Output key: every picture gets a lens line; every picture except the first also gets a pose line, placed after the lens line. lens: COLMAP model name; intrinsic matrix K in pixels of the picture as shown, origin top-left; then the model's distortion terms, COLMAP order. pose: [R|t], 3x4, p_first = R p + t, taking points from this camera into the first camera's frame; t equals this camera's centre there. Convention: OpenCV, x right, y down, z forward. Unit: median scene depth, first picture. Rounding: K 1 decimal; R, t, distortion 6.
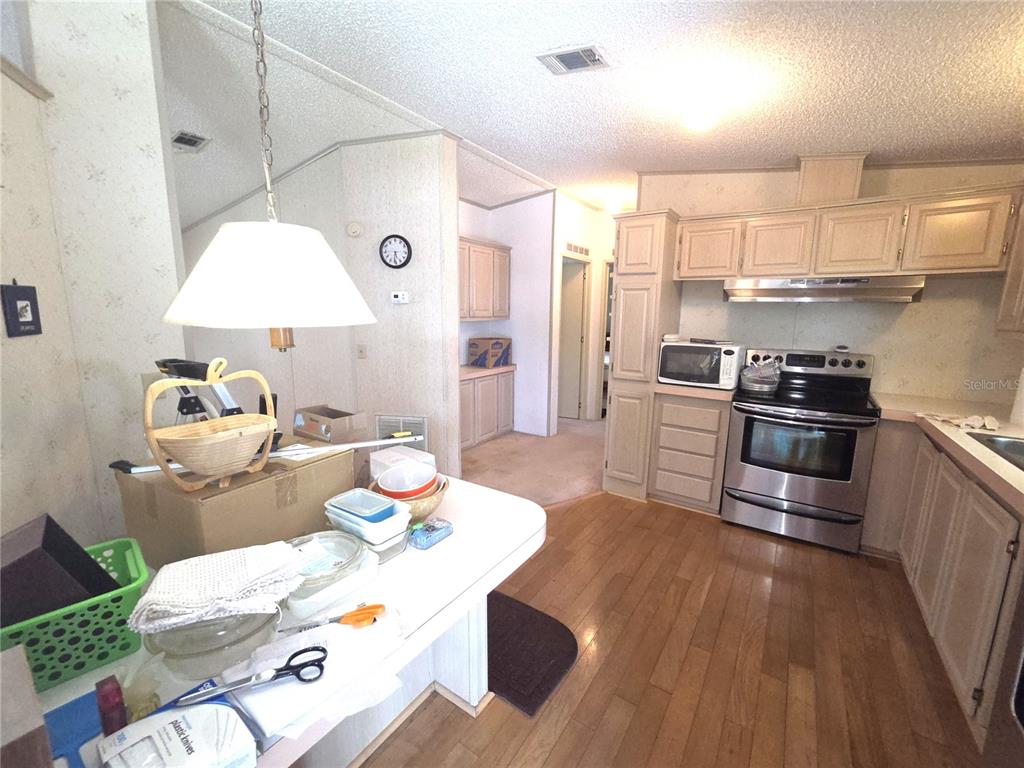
lens RADIAL K [[424.7, 0, 516.2], [0, 424.7, 384.5], [0, 0, 1]] dist [-0.003635, 0.000890]
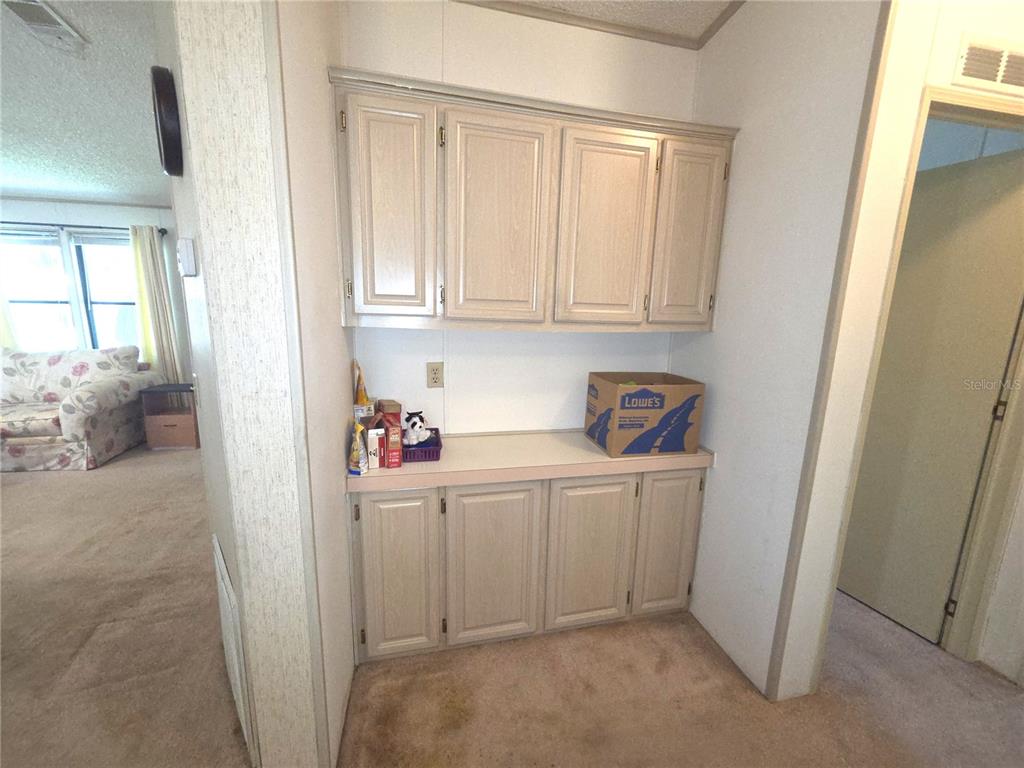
lens RADIAL K [[424.7, 0, 511.7], [0, 424.7, 384.1], [0, 0, 1]] dist [-0.003635, 0.000890]
pose [[0.725170, 0.138745, -0.674447, 0.191093], [-0.137732, 0.988922, 0.055347, -0.172142], [0.674654, 0.052757, 0.736246, 1.004632]]
